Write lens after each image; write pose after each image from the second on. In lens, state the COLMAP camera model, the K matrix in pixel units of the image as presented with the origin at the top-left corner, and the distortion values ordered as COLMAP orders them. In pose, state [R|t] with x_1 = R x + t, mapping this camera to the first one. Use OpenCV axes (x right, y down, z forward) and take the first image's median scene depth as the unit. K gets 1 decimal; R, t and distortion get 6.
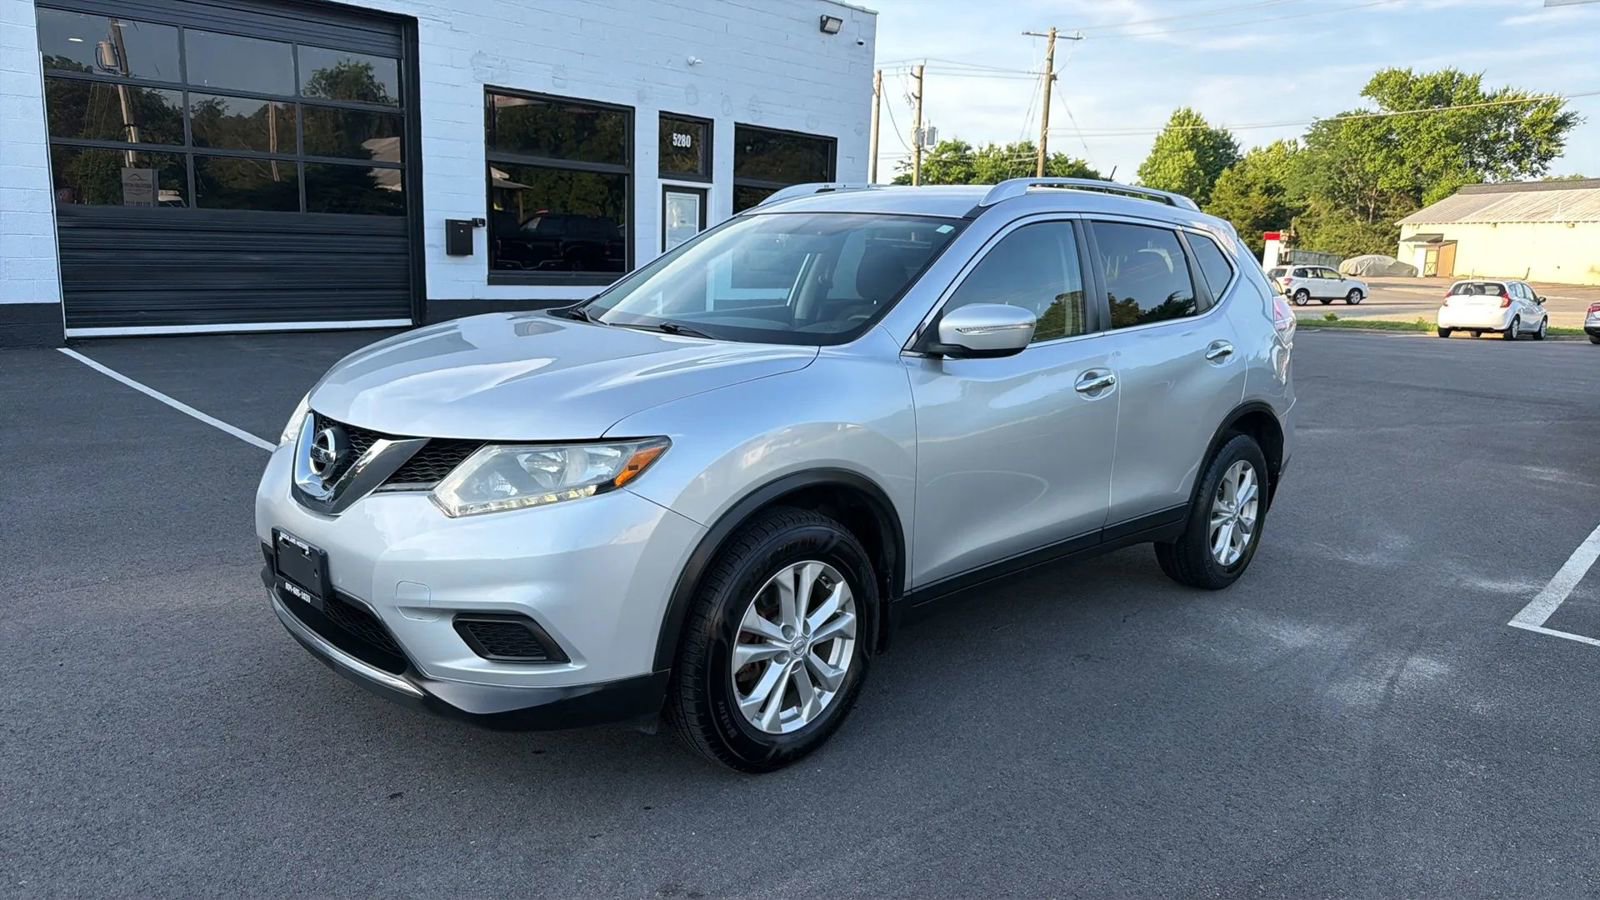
lens RADIAL K [[1080.4, 0, 800.5], [0, 1080.4, 463.7], [0, 0, 1]] dist [0.016575, -0.031644]
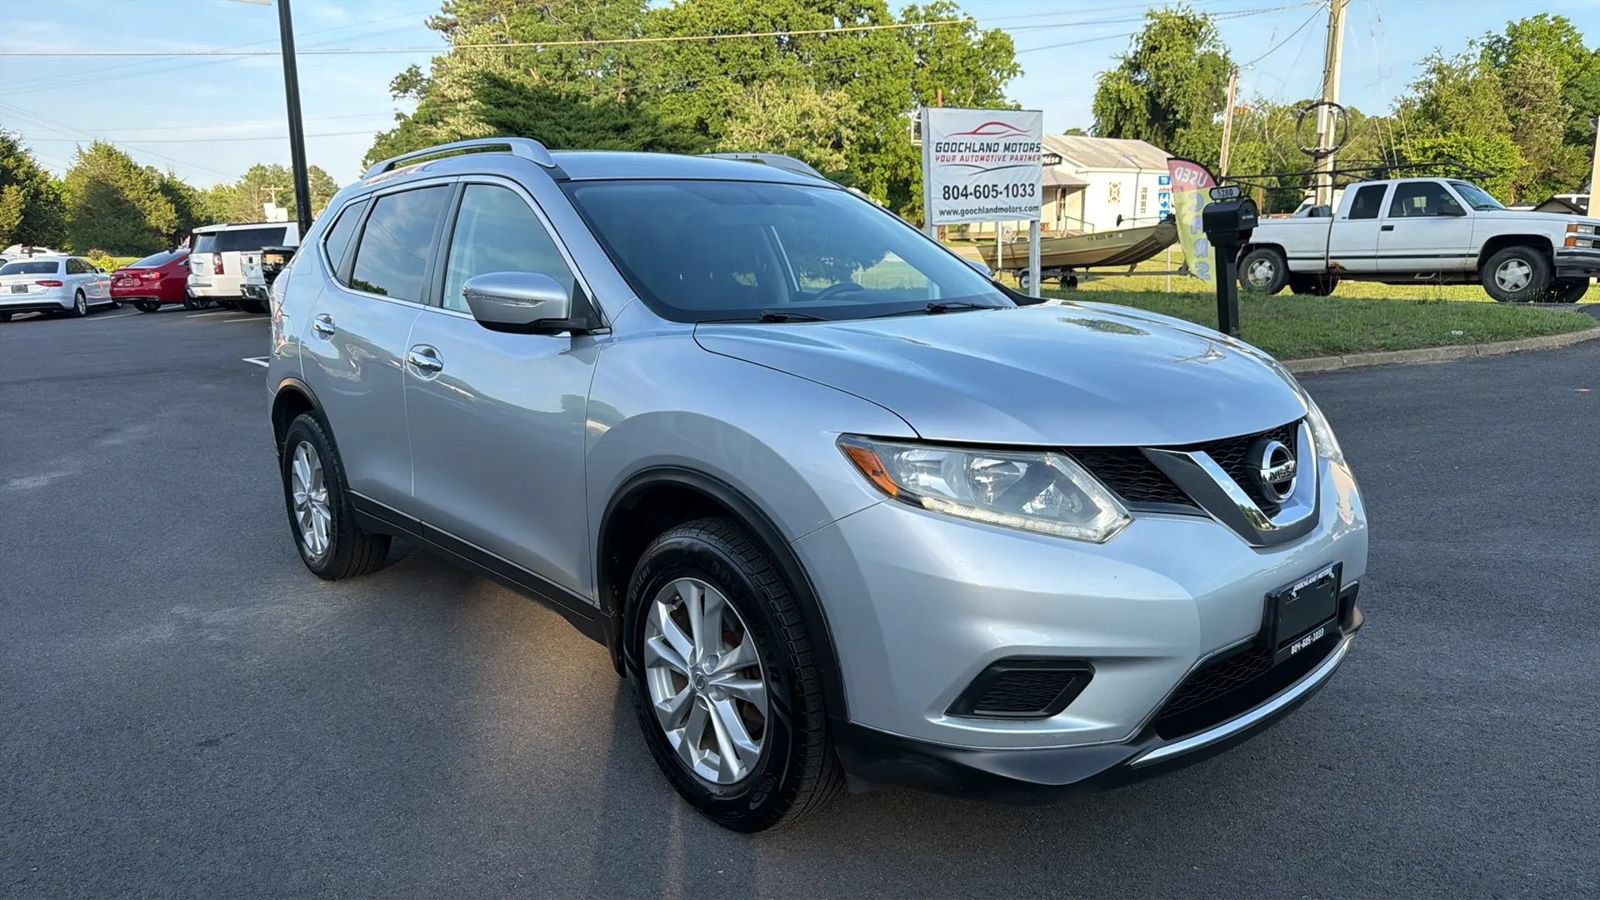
lens RADIAL K [[1080.4, 0, 800.2], [0, 1080.4, 443.6], [0, 0, 1]] dist [0.016575, -0.031644]
pose [[0.057112, -0.215285, 0.974880, -0.440234], [0.214768, 0.956262, 0.198592, -0.094712], [-0.974994, 0.198030, 0.100851, 0.443979]]
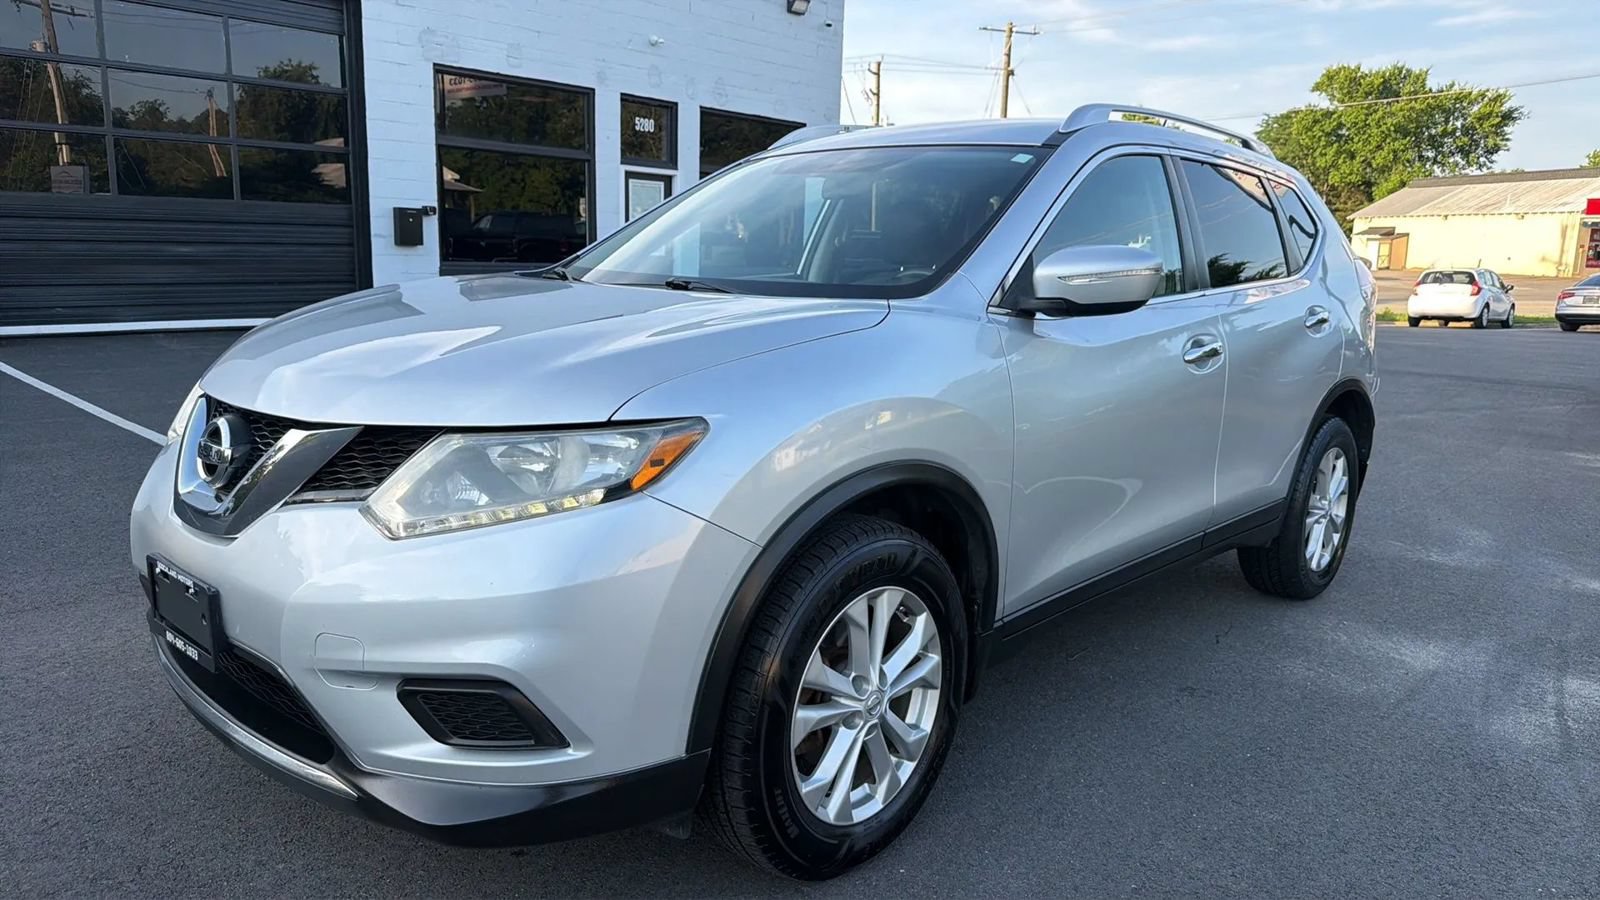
lens RADIAL K [[1080.4, 0, 793.6], [0, 1080.4, 455.5], [0, 0, 1]] dist [0.016575, -0.031644]
pose [[0.999335, -0.015835, 0.032845, -0.028060], [0.016125, 0.999833, -0.008557, 0.001947], [-0.032704, 0.009081, 0.999424, 0.094778]]
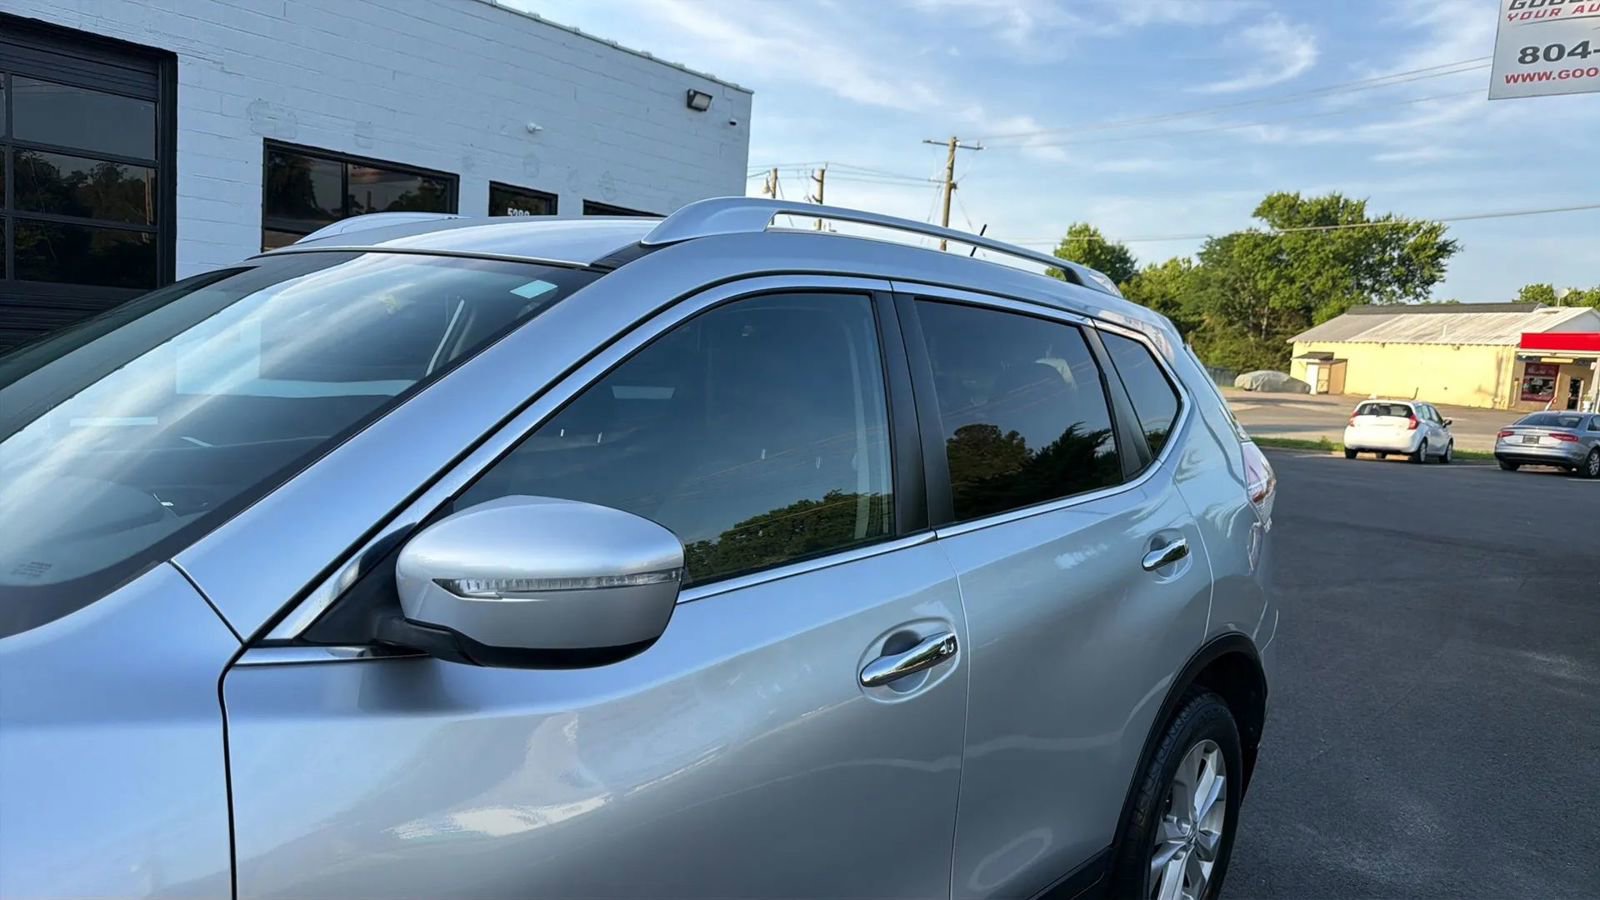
lens RADIAL K [[1080.4, 0, 774.4], [0, 1080.4, 466.3], [0, 0, 1]] dist [0.016575, -0.031644]
pose [[0.997799, 0.025746, 0.061103, 0.089696], [-0.020350, 0.995970, -0.087342, -0.053249], [-0.063105, 0.085906, 0.994303, 0.266474]]
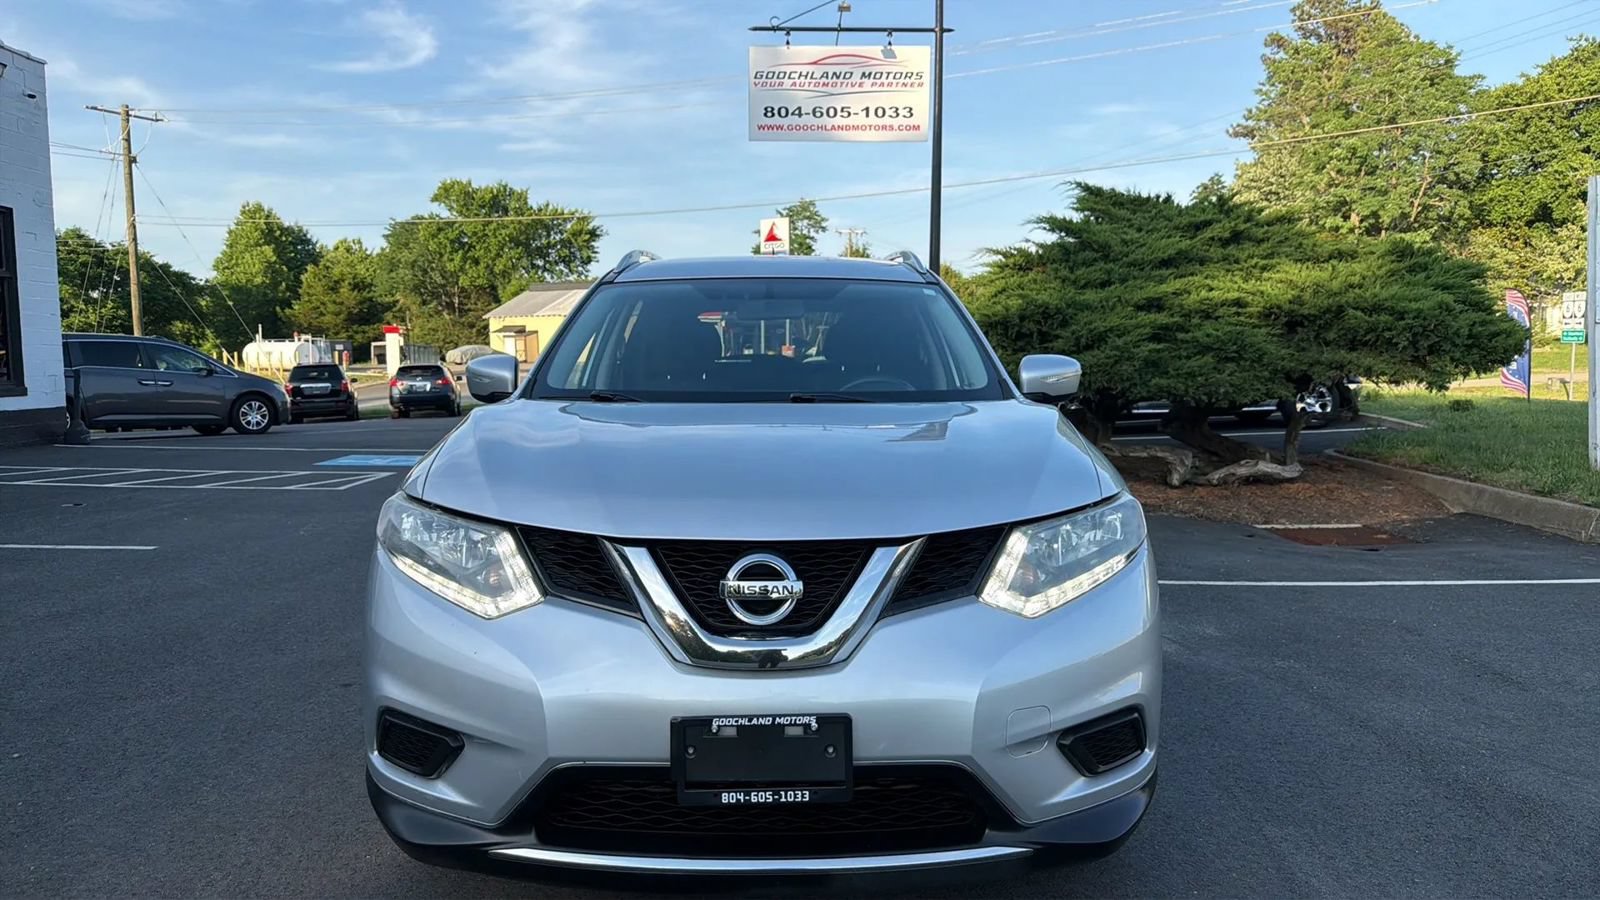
lens RADIAL K [[1080.4, 0, 805.5], [0, 1080.4, 451.9], [0, 0, 1]] dist [0.016575, -0.031644]
pose [[0.685846, -0.100413, 0.720786, -0.323617], [0.169812, 0.985176, -0.024335, -0.026909], [-0.707658, 0.139088, 0.692730, 0.168391]]
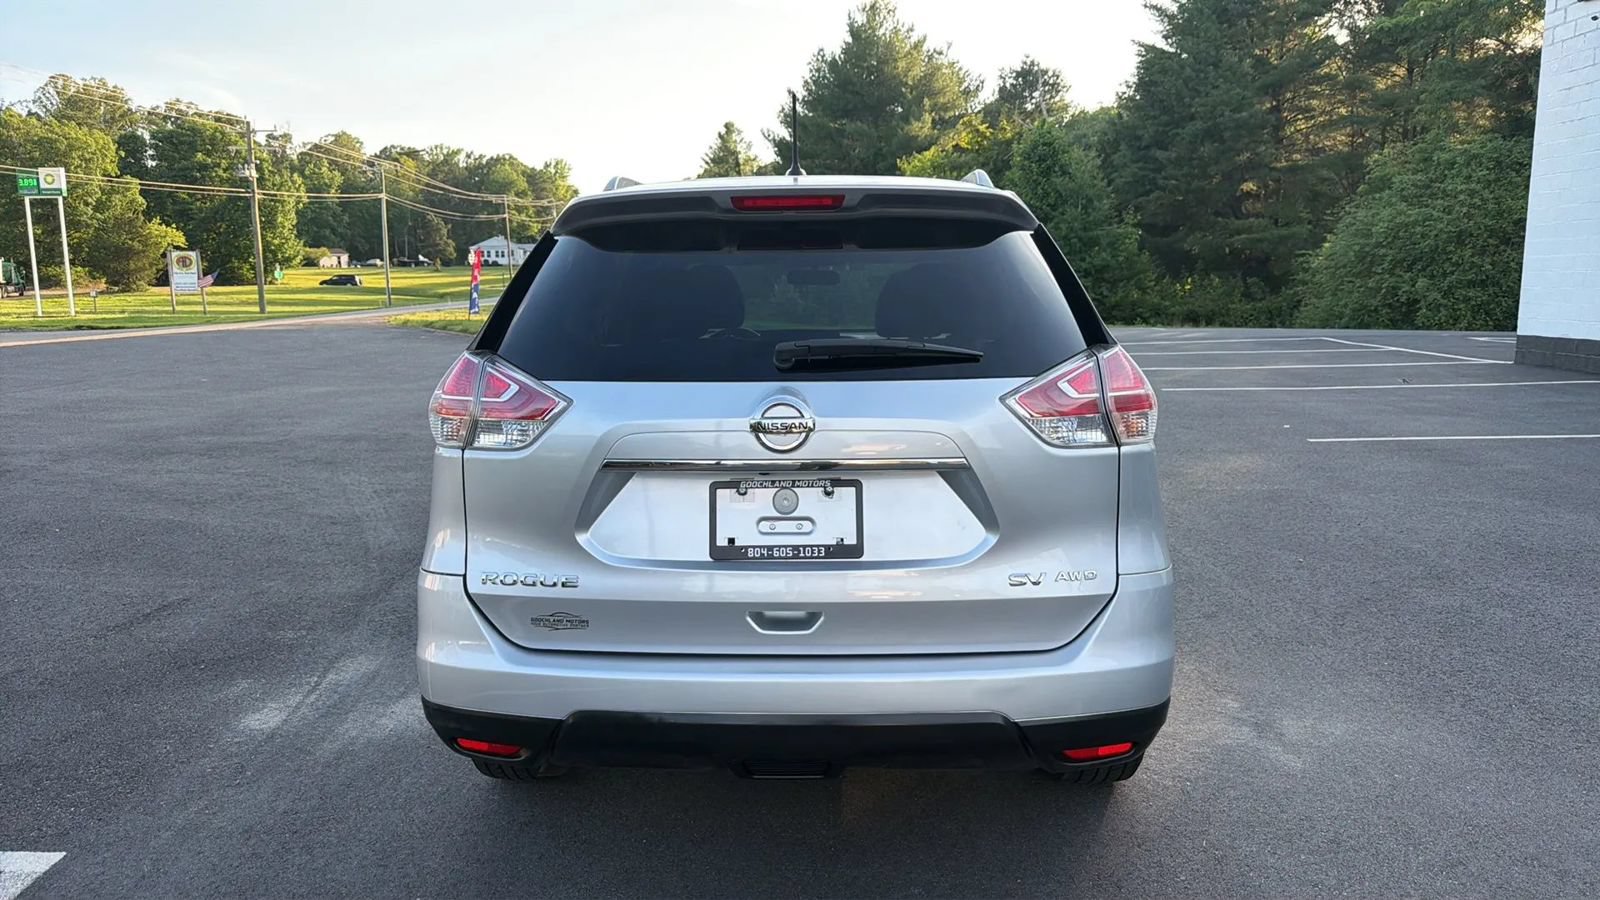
lens RADIAL K [[1080.4, 0, 790.2], [0, 1080.4, 446.9], [0, 0, 1]] dist [0.016575, -0.031644]
pose [[-0.734079, 0.071942, -0.675242, 0.424910], [-0.151688, 0.951874, 0.266320, -0.166979], [0.661905, 0.297926, -0.687838, 0.920195]]
